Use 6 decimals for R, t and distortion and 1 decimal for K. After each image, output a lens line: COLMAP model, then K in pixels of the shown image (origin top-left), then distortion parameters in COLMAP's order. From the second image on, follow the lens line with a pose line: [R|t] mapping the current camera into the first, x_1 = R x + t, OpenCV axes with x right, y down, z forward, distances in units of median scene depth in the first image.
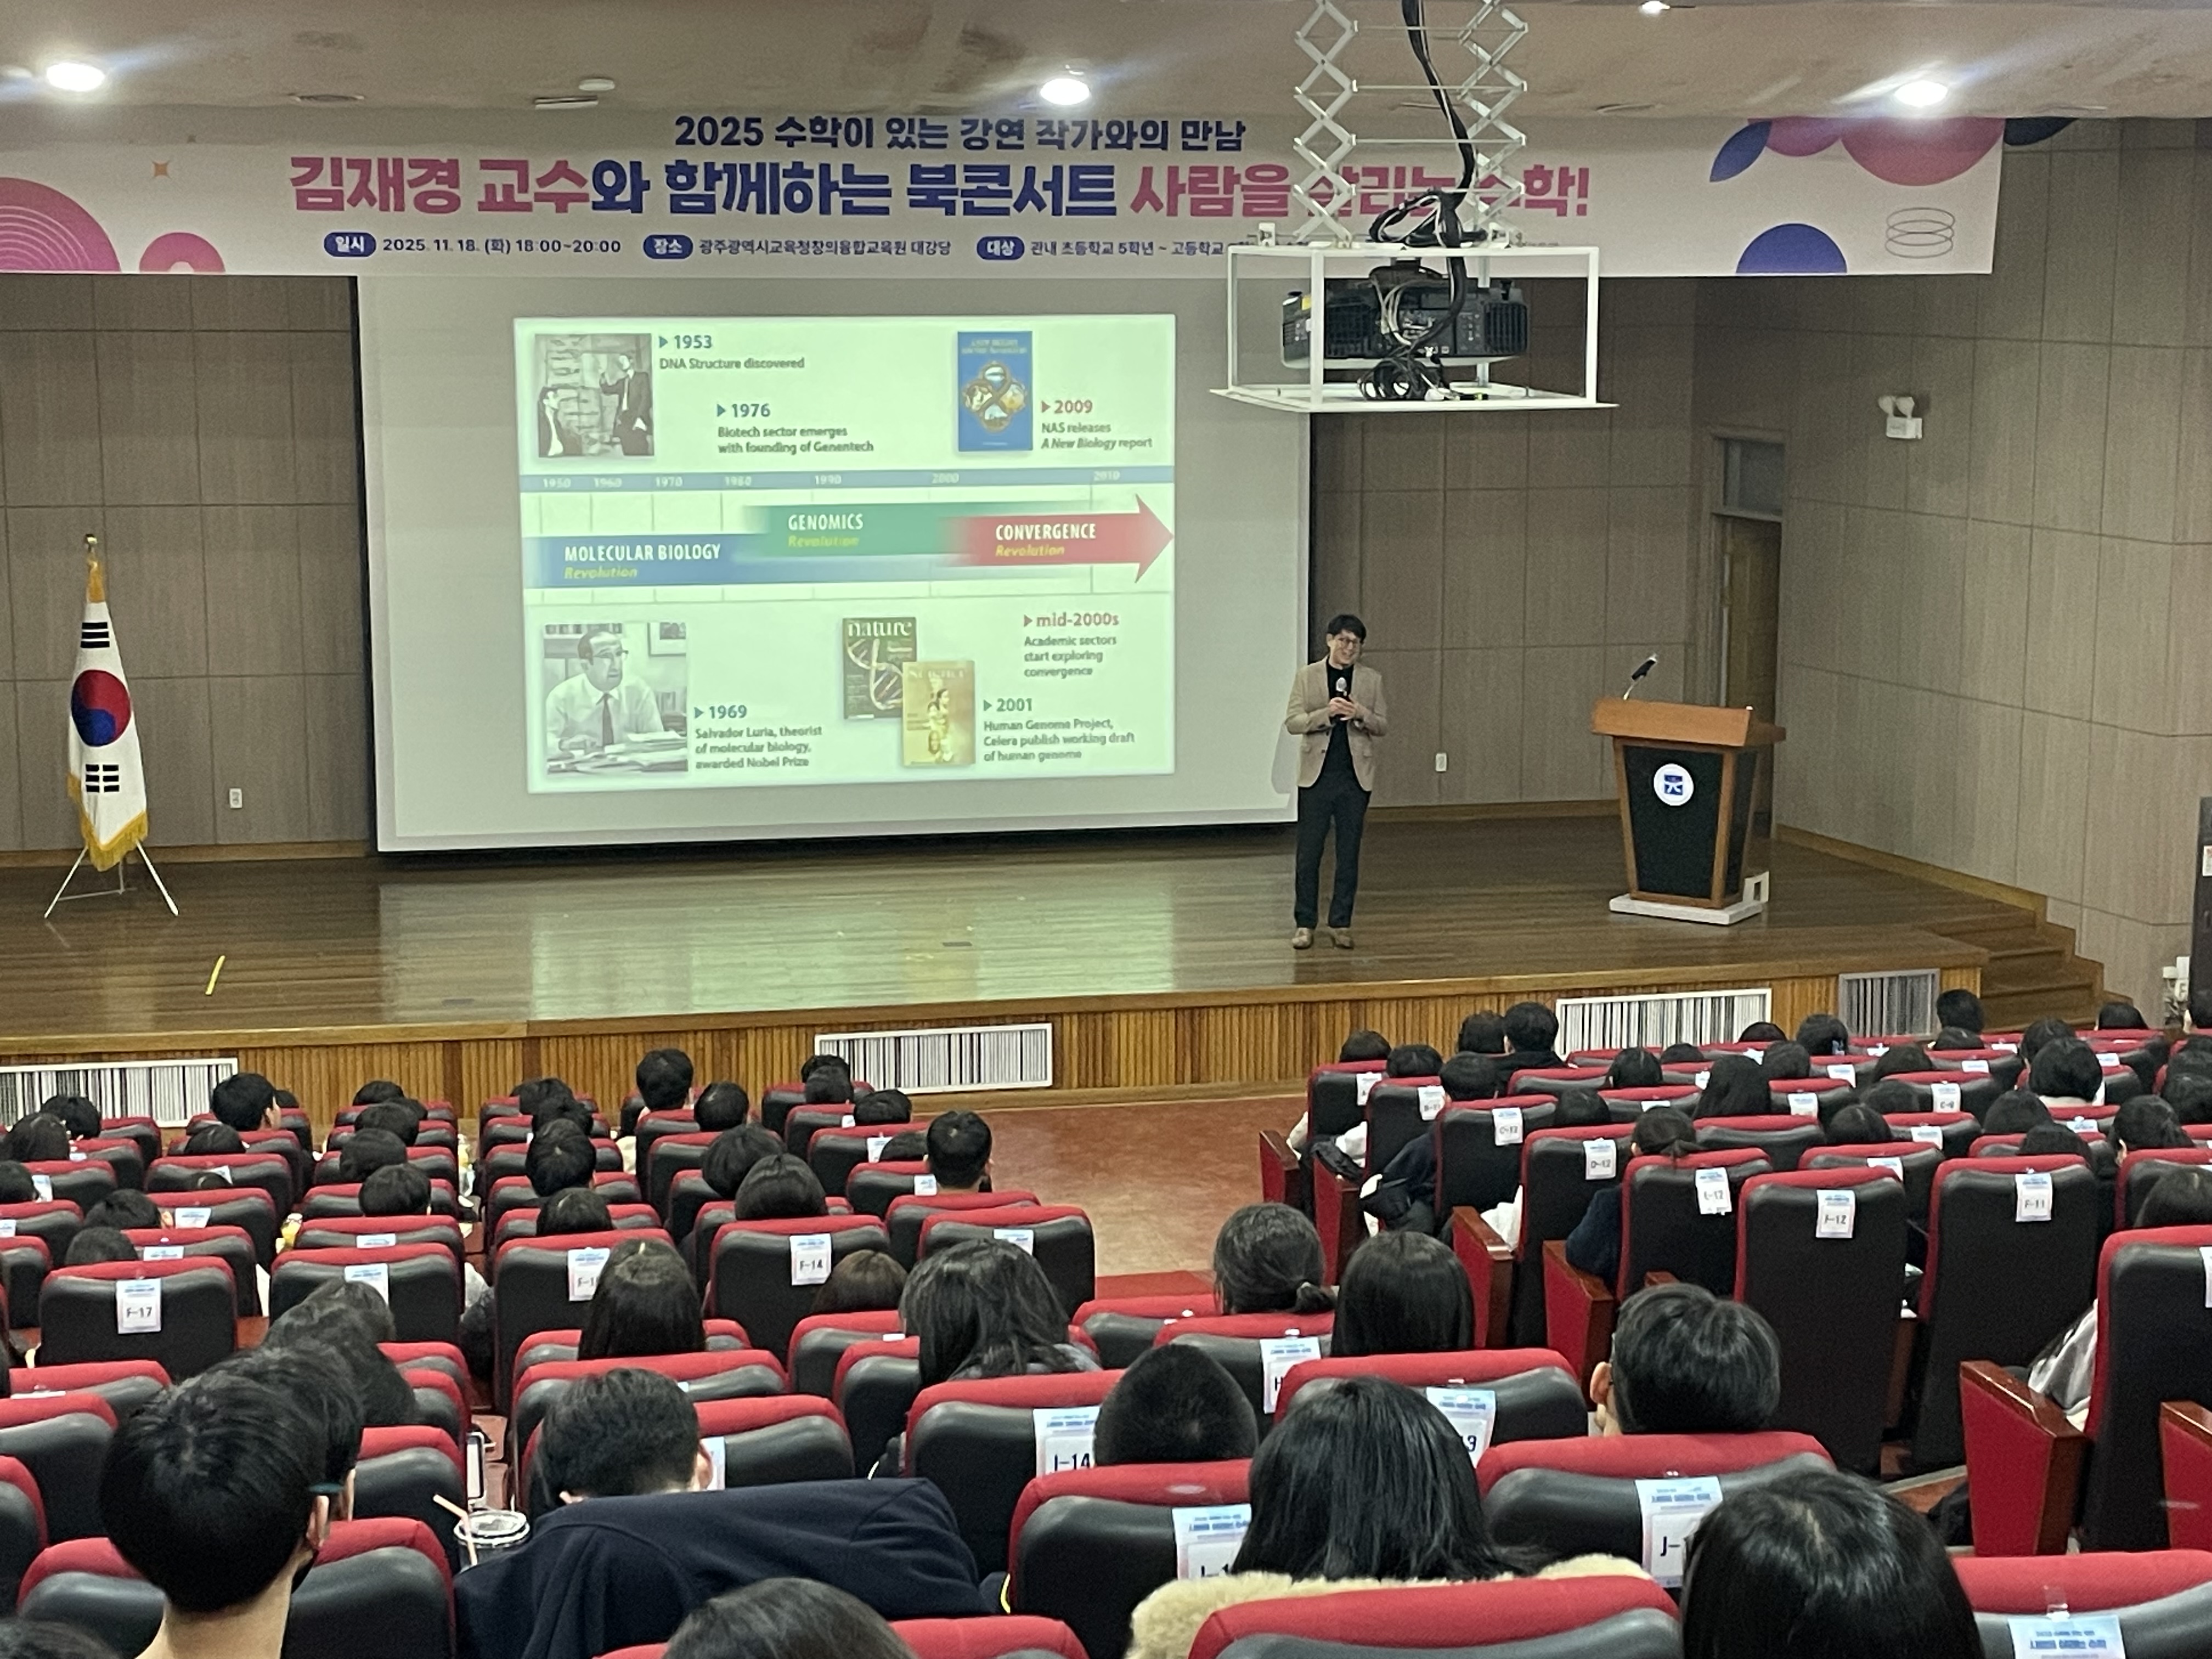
lens RADIAL K [[3500.0, 0, 1106.0], [0, 3500.0, 829.5], [0, 0, 1]] dist [0.103391, -0.000714]
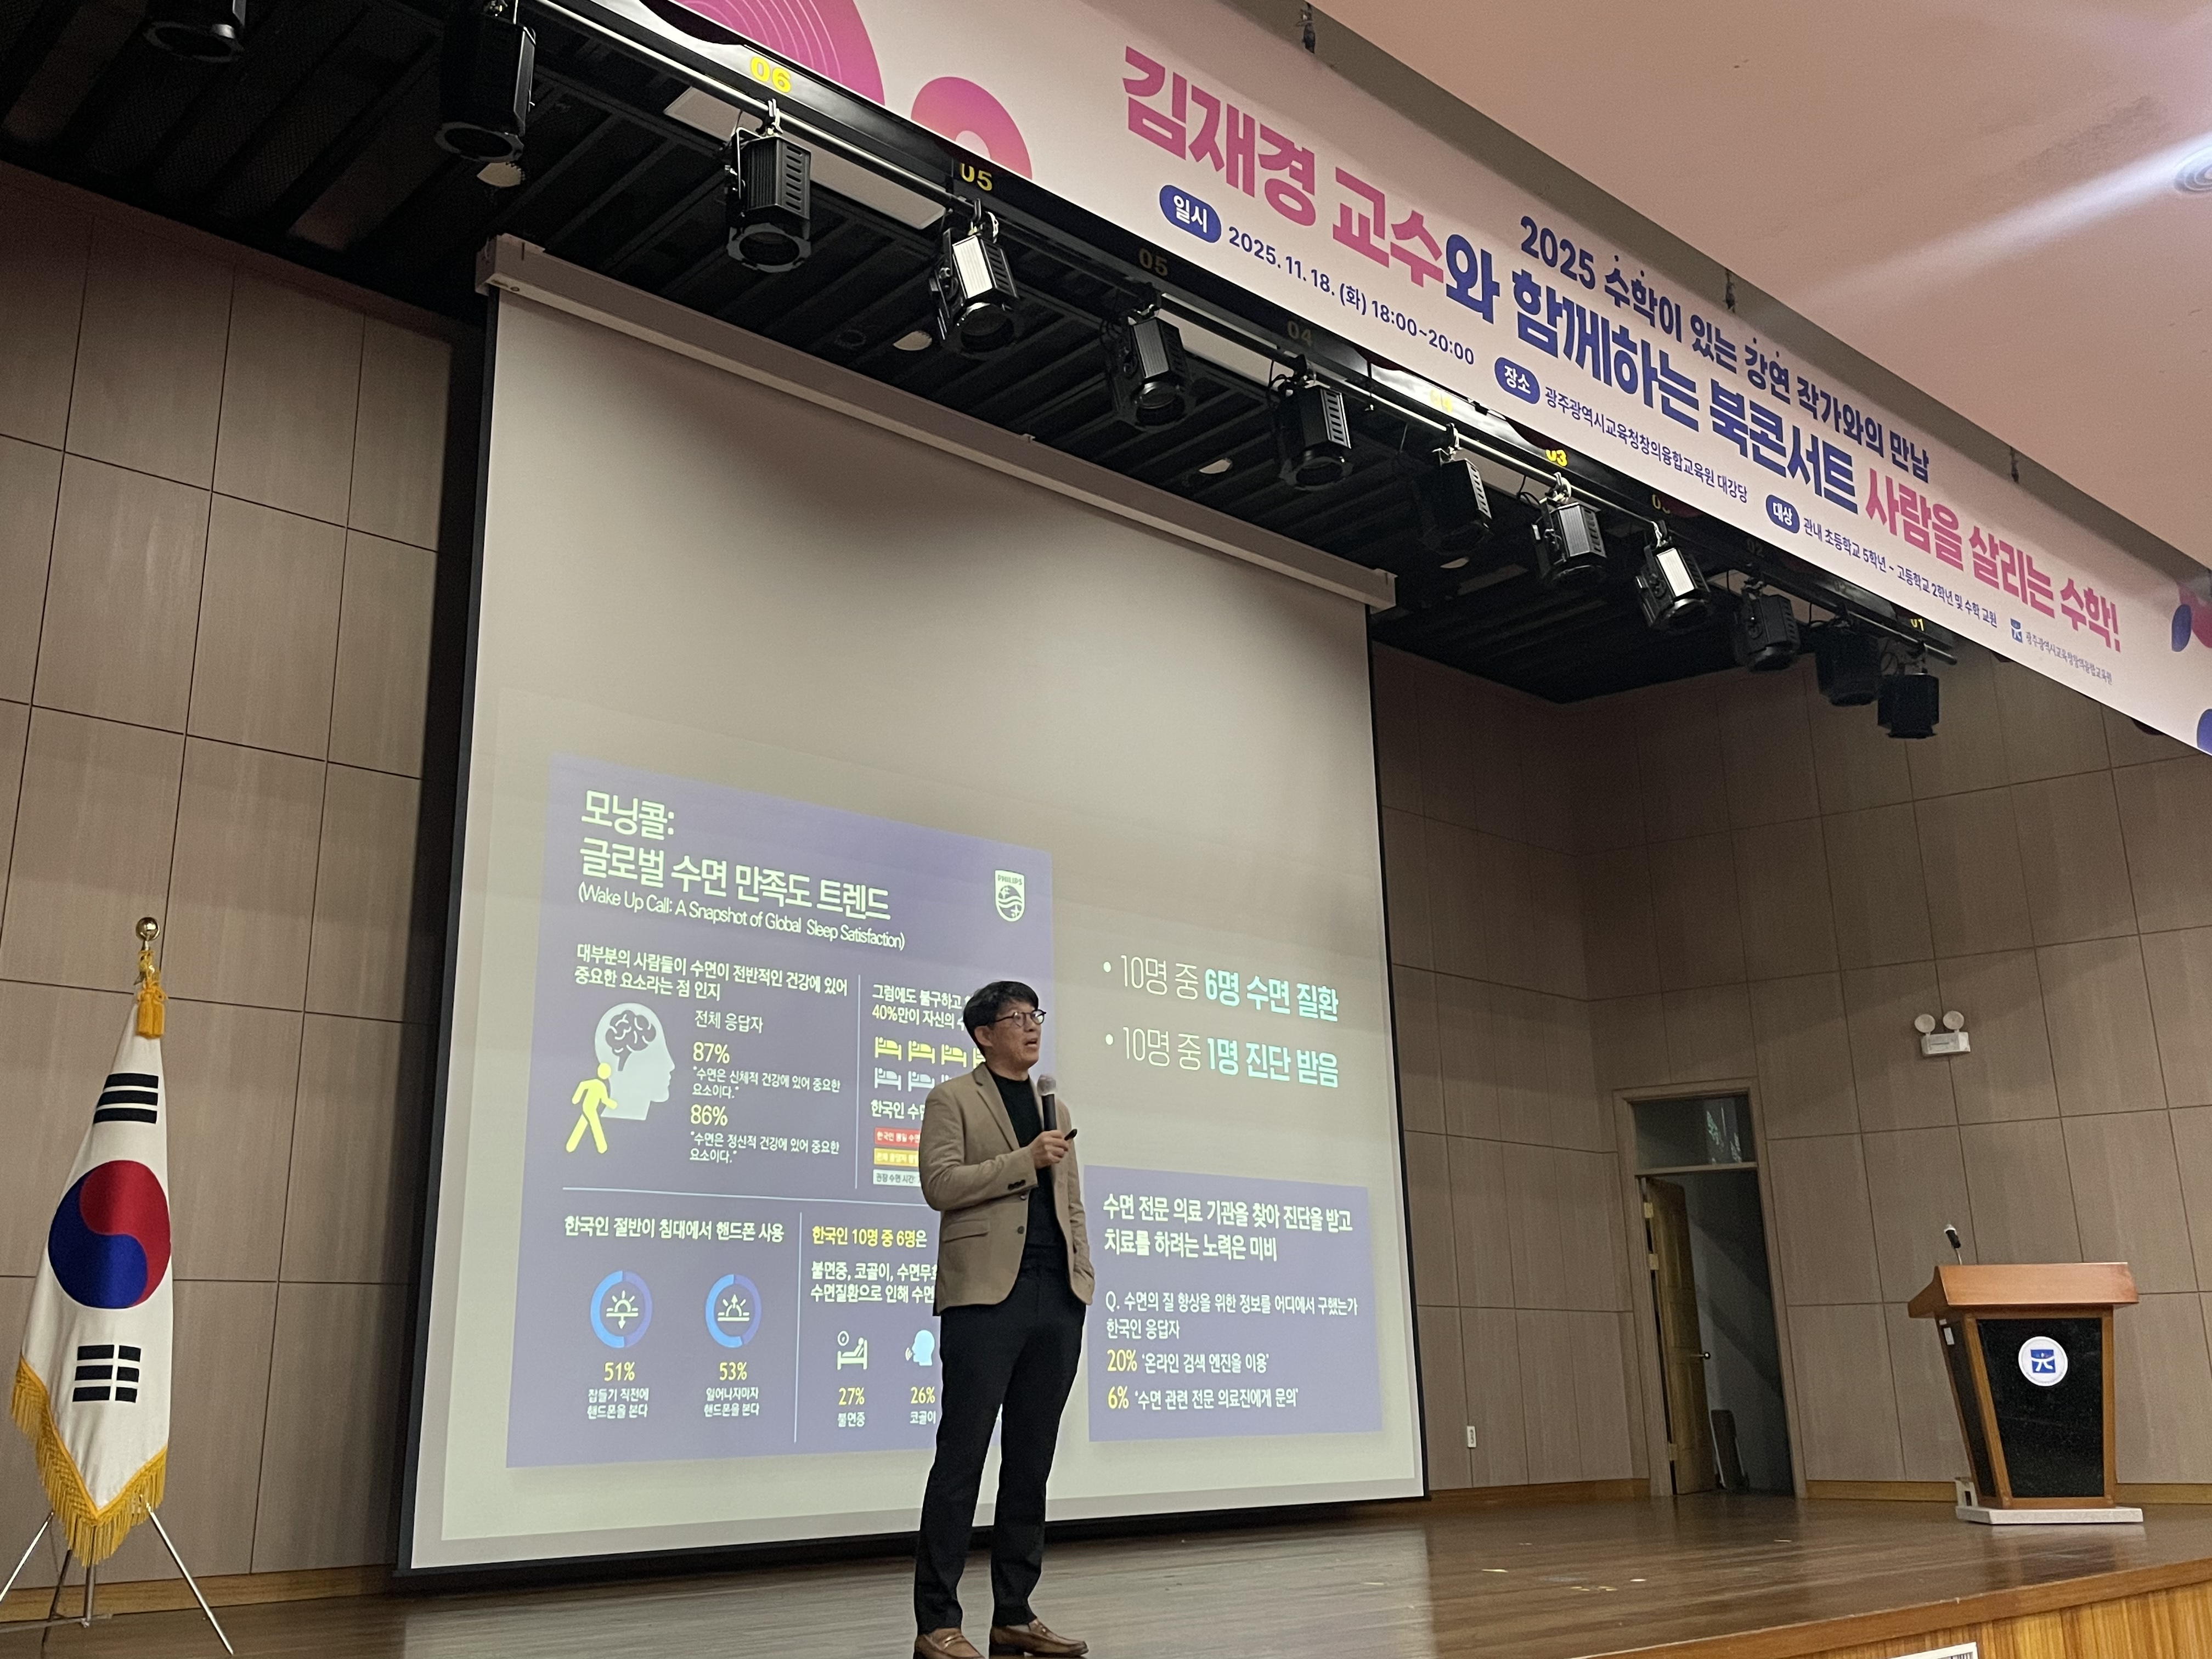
lens RADIAL K [[2076.2, 0, 1106.0], [0, 2076.2, 829.5], [0, 0, 1]] dist [0.077534, 0.008799]
pose [[0.849518, 0.121939, 0.513273, -0.332975], [0.113966, 0.907530, -0.404228, 0.055234], [-0.515102, 0.401895, 0.757067, 0.668509]]
